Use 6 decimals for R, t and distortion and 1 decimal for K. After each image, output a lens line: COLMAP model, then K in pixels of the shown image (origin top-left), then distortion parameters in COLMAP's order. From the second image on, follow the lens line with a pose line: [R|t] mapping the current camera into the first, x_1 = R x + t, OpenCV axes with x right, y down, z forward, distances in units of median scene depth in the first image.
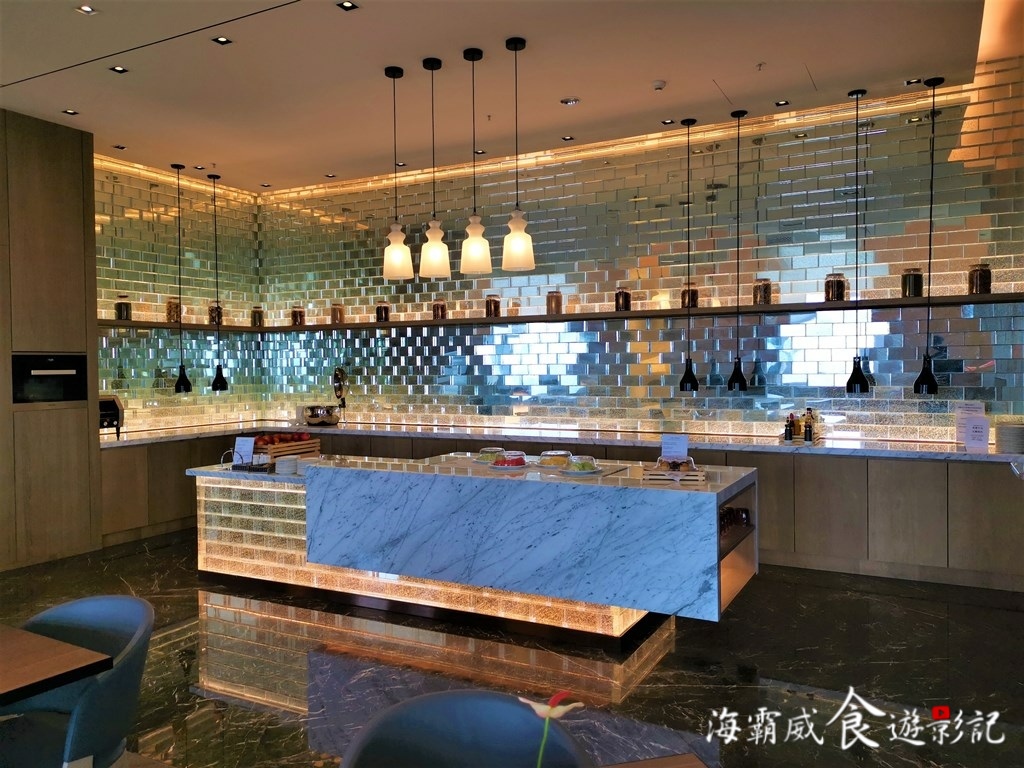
lens RADIAL K [[788.6, 0, 515.4], [0, 788.6, 380.8], [0, 0, 1]] dist [0.063137, -0.006035]
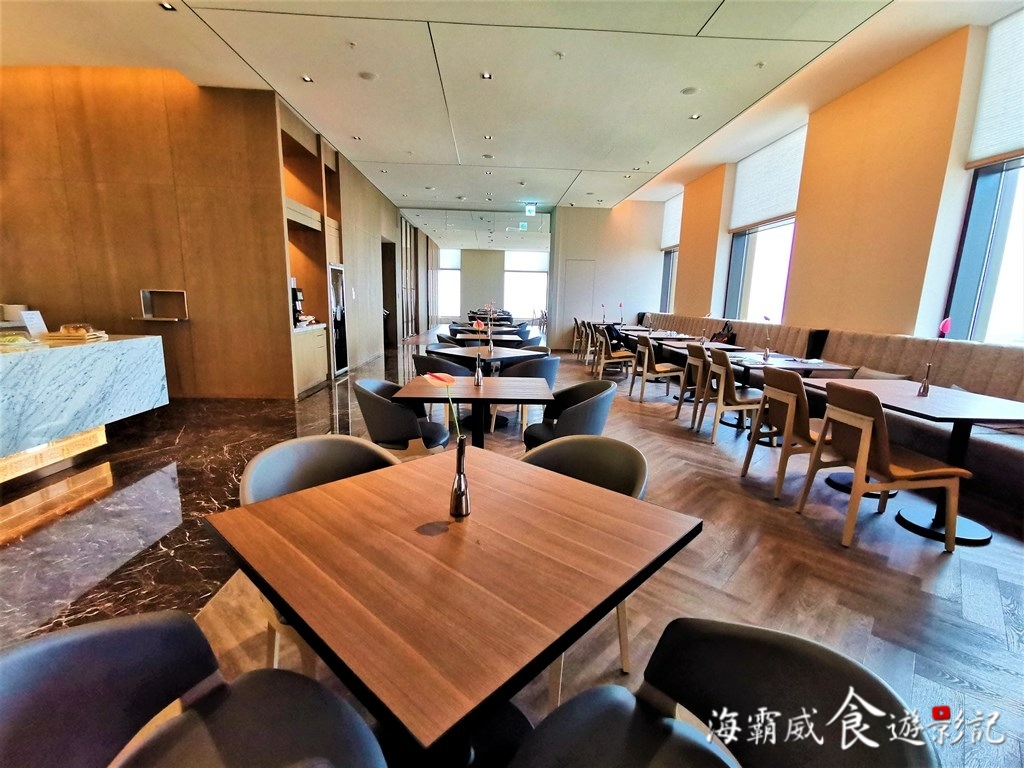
lens RADIAL K [[471.6, 0, 511.3], [0, 471.6, 387.6], [0, 0, 1]] dist [0.004611, 0.001058]
pose [[-0.489438, -0.154424, 0.858256, -1.017211], [0.026208, 0.981147, 0.191480, 0.061653], [-0.871644, 0.116210, -0.476163, 0.741662]]
